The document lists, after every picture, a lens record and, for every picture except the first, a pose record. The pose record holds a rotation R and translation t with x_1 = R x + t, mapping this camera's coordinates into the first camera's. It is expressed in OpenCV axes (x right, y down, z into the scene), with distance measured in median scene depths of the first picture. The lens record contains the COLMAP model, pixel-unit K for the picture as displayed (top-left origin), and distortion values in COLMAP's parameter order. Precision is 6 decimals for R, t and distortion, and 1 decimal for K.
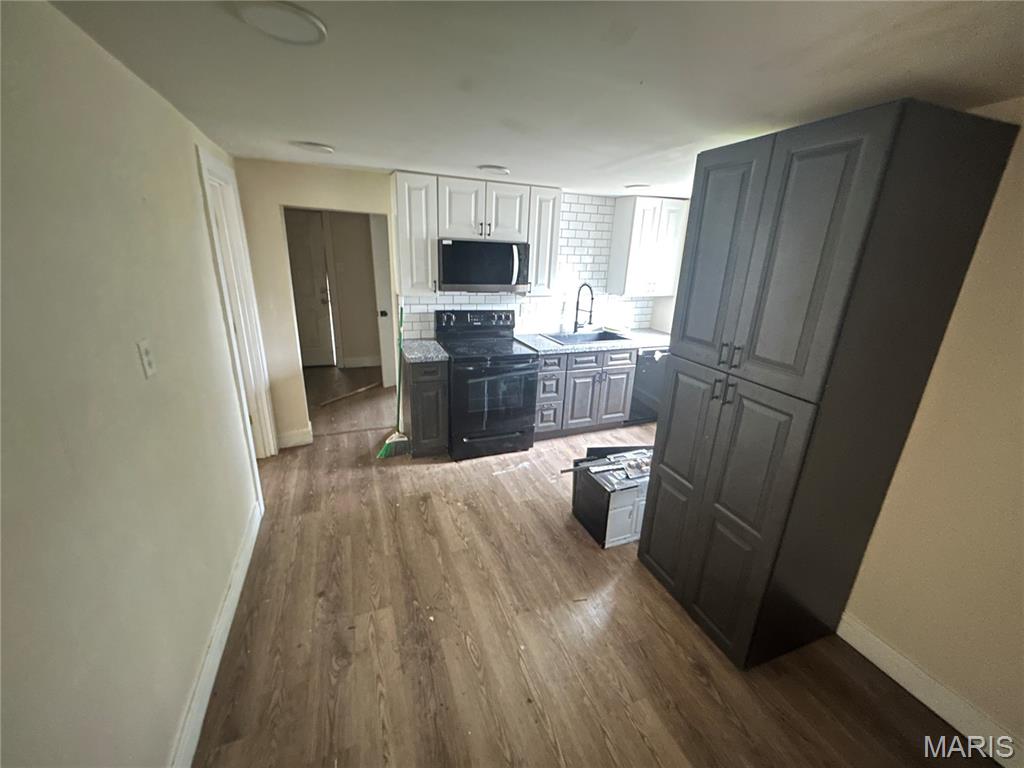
lens RADIAL K [[412.8, 0, 509.1], [0, 412.8, 381.9], [0, 0, 1]] dist [-0.001938, 0.000771]
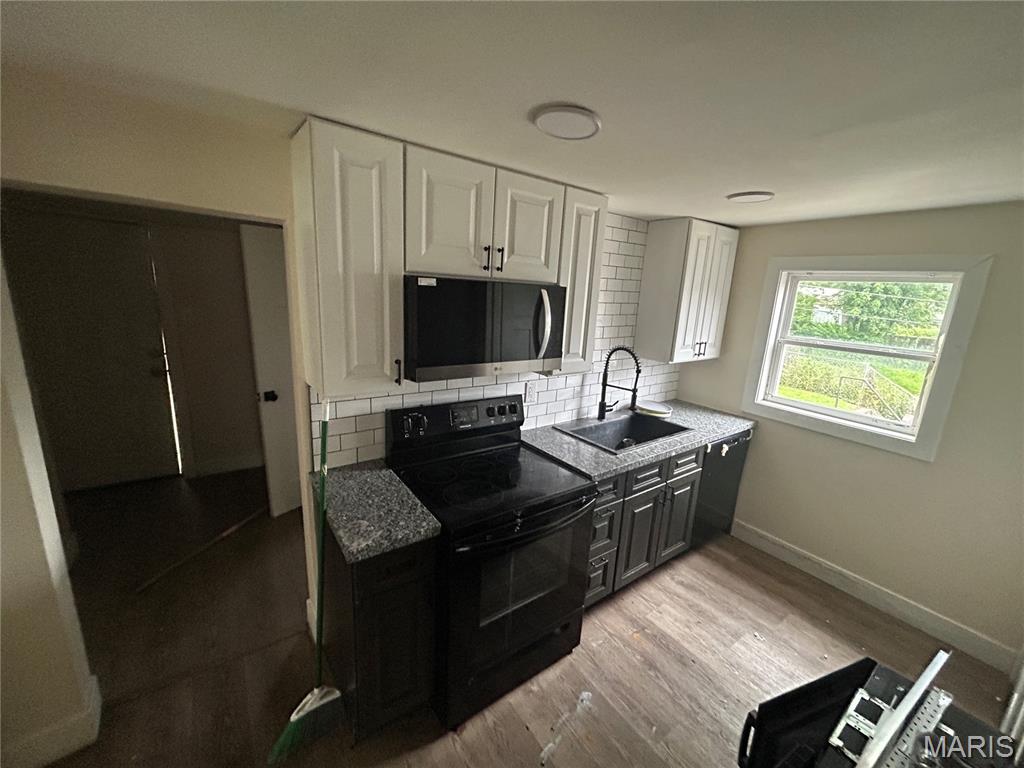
lens RADIAL K [[412.8, 0, 510.7], [0, 412.8, 382.5], [0, 0, 1]] dist [-0.001938, 0.000771]
pose [[0.967763, -0.043626, 0.248054, -0.157012], [0.063810, 0.995221, -0.073917, -0.159388], [-0.243644, 0.087363, 0.965922, 0.462486]]
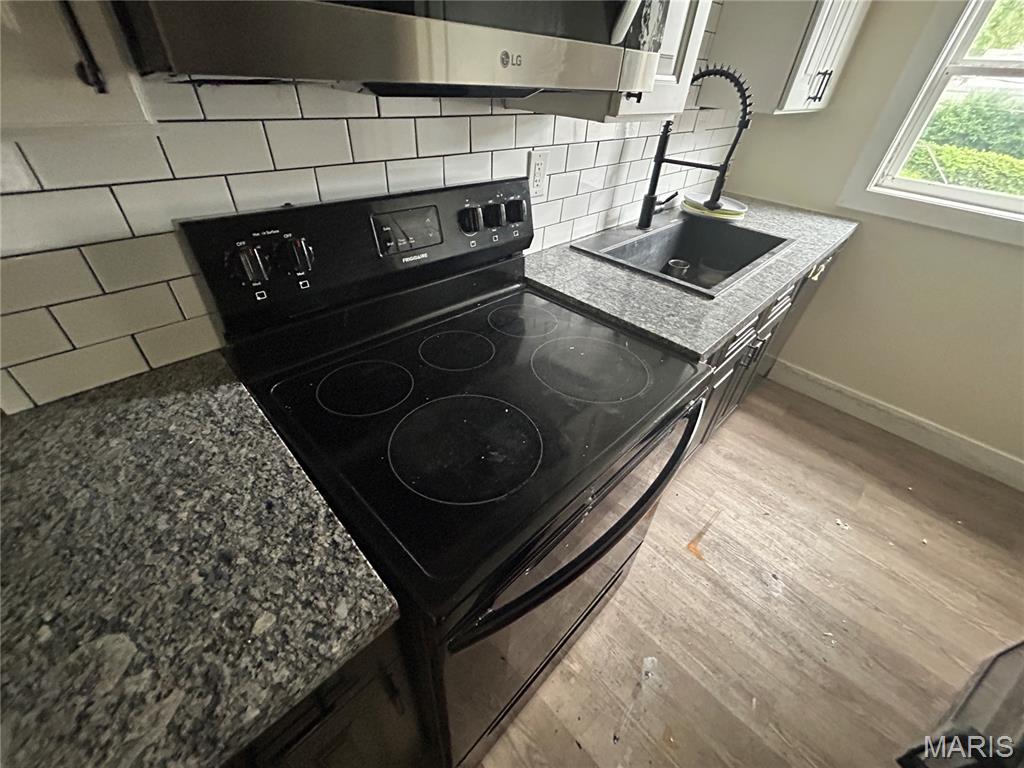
lens RADIAL K [[412.8, 0, 511.8], [0, 412.8, 383.4], [0, 0, 1]] dist [-0.001938, 0.000771]
pose [[0.916229, -0.229829, 0.328180, -0.123090], [0.099948, 0.924327, 0.368281, -0.160780], [-0.387987, -0.304629, 0.869866, 0.776454]]
